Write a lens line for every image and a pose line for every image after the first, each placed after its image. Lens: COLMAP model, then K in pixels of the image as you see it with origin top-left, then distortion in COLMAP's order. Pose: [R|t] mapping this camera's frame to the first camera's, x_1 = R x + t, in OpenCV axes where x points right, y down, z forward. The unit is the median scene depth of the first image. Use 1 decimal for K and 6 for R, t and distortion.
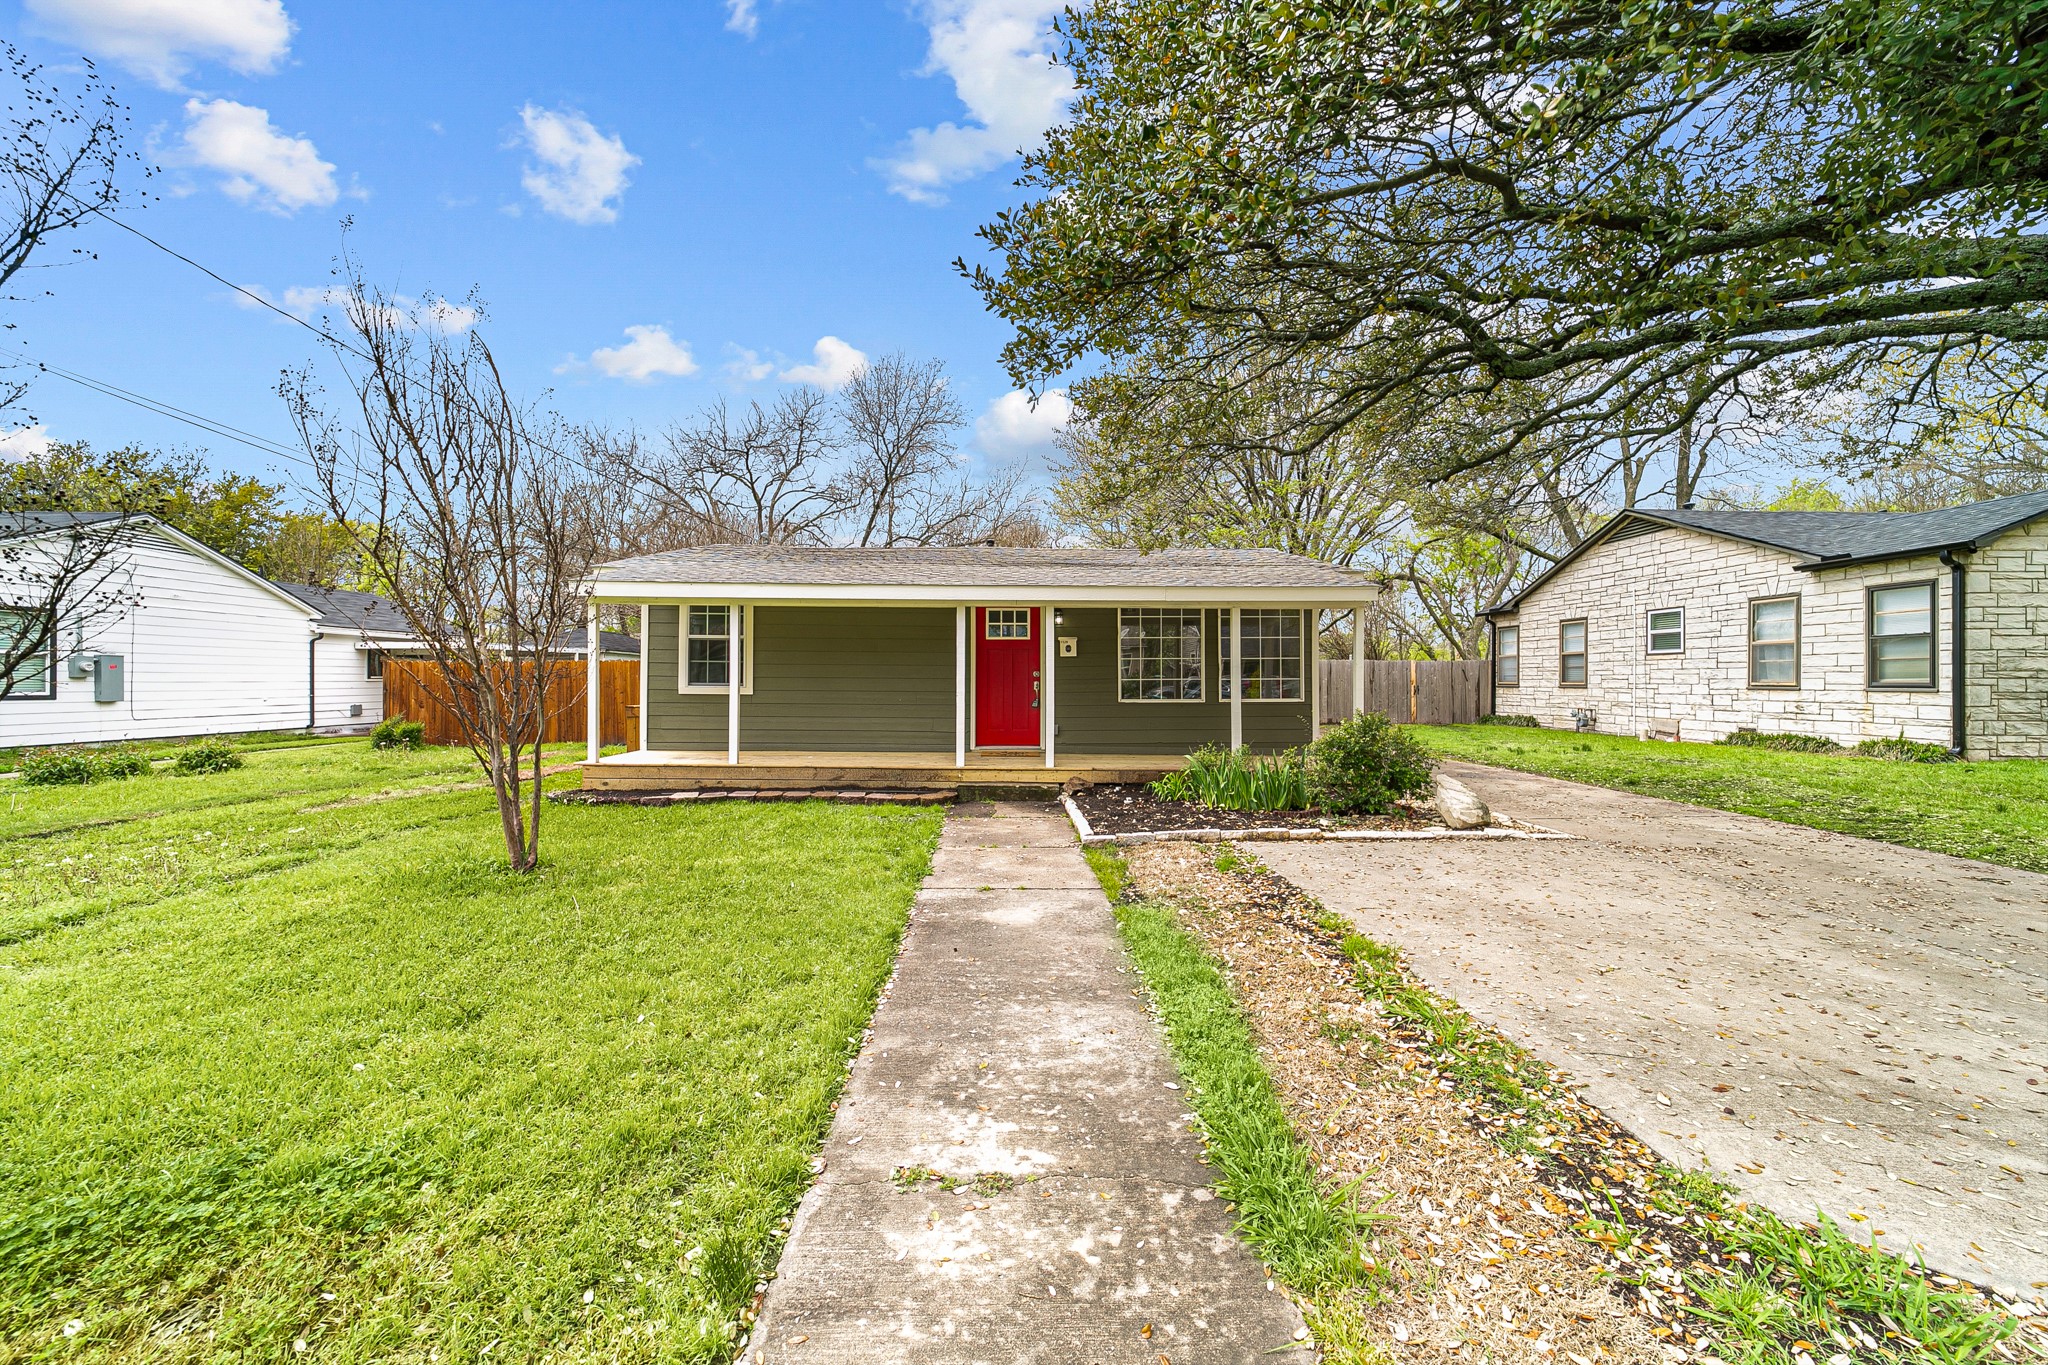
lens RADIAL K [[789.2, 0, 1034.7], [0, 789.2, 679.7], [0, 0, 1]] dist [-0.014881, 0.008611]
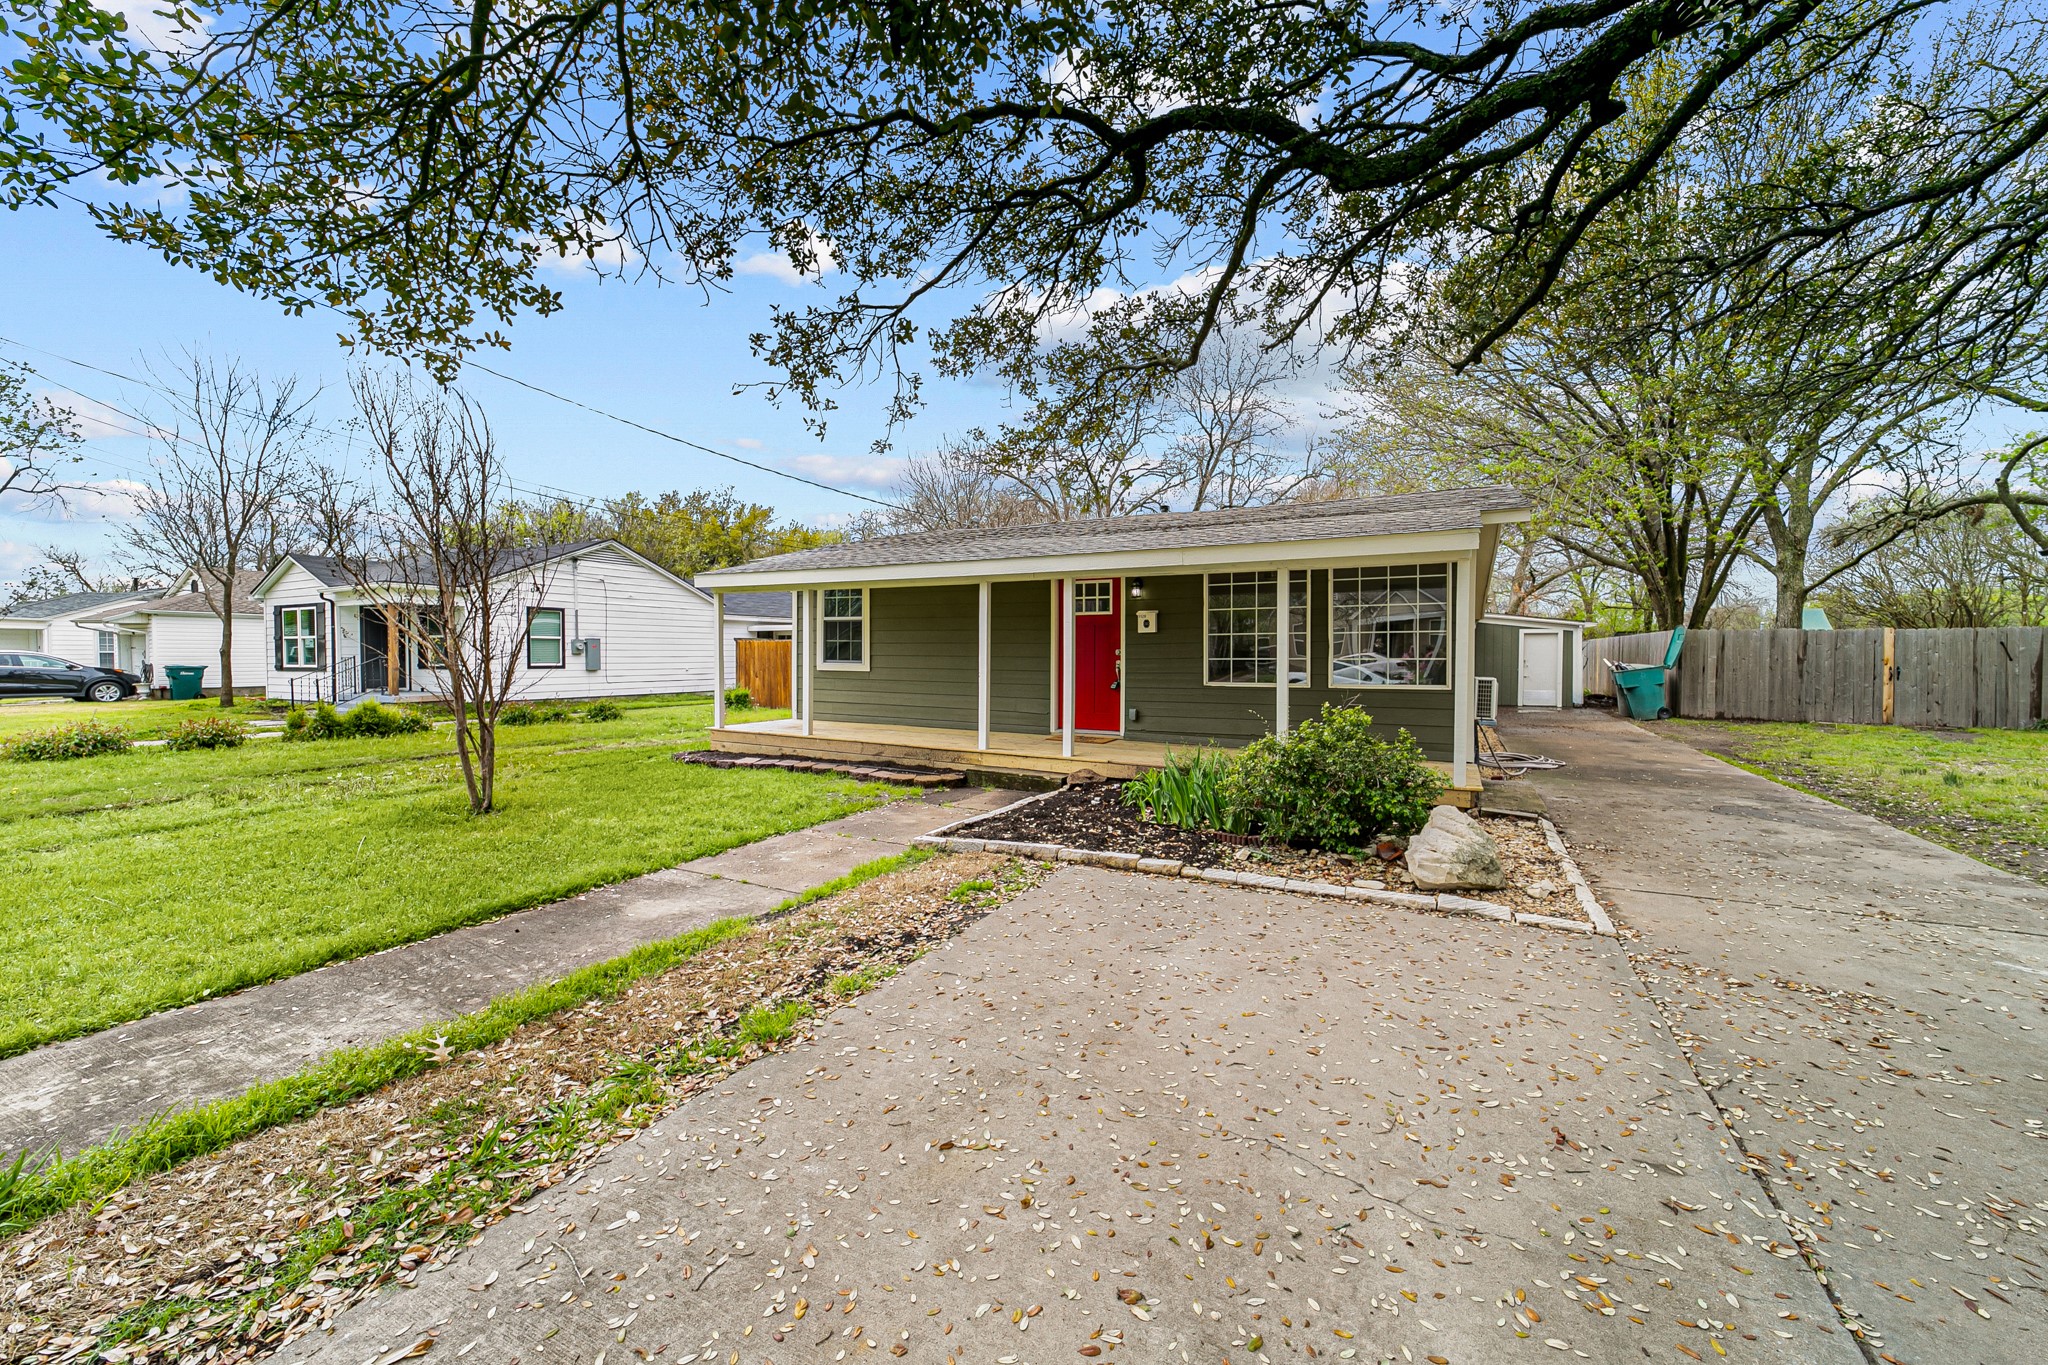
lens RADIAL K [[789.2, 0, 1034.7], [0, 789.2, 679.7], [0, 0, 1]] dist [-0.014881, 0.008611]
pose [[0.873922, 0.017132, -0.485764, 0.412566], [-0.001409, 0.999464, 0.032715, -0.006163], [0.486064, -0.027906, 0.873478, 0.191835]]
